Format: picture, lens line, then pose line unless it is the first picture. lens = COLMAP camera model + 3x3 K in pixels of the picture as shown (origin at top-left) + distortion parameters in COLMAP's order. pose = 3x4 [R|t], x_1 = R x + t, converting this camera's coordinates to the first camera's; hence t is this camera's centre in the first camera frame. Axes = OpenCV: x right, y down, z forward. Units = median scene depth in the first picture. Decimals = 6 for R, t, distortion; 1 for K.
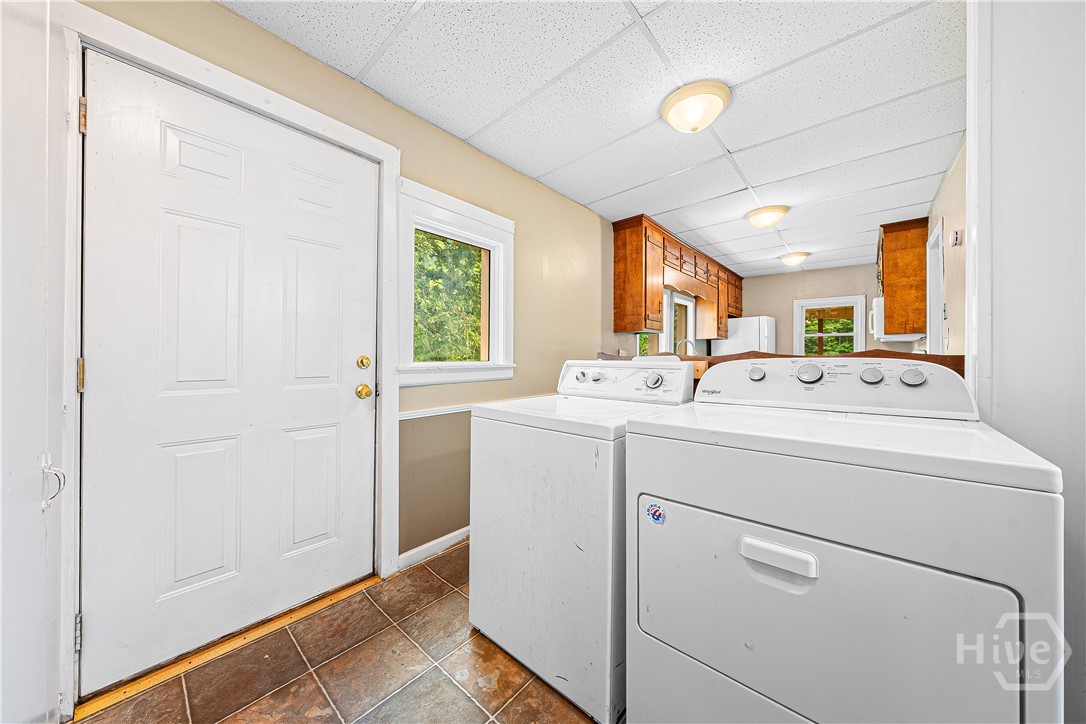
lens RADIAL K [[362.4, 0, 543.2], [0, 362.4, 359.4], [0, 0, 1]] dist [-0.002372, -0.000102]
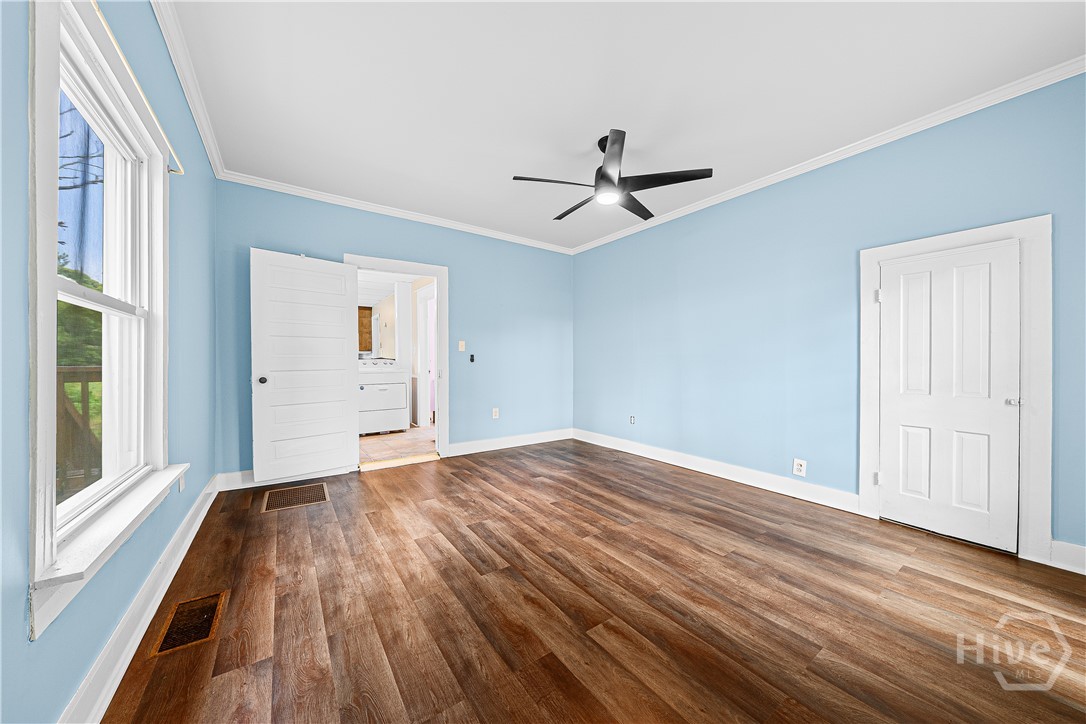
lens RADIAL K [[362.4, 0, 541.6], [0, 362.4, 362.7], [0, 0, 1]] dist [-0.002372, -0.000102]
pose [[0.229461, -0.002100, 0.973316, -1.179744], [-0.000957, 0.999997, 0.002383, 0.001777], [-0.973317, -0.001479, 0.229458, -0.776649]]
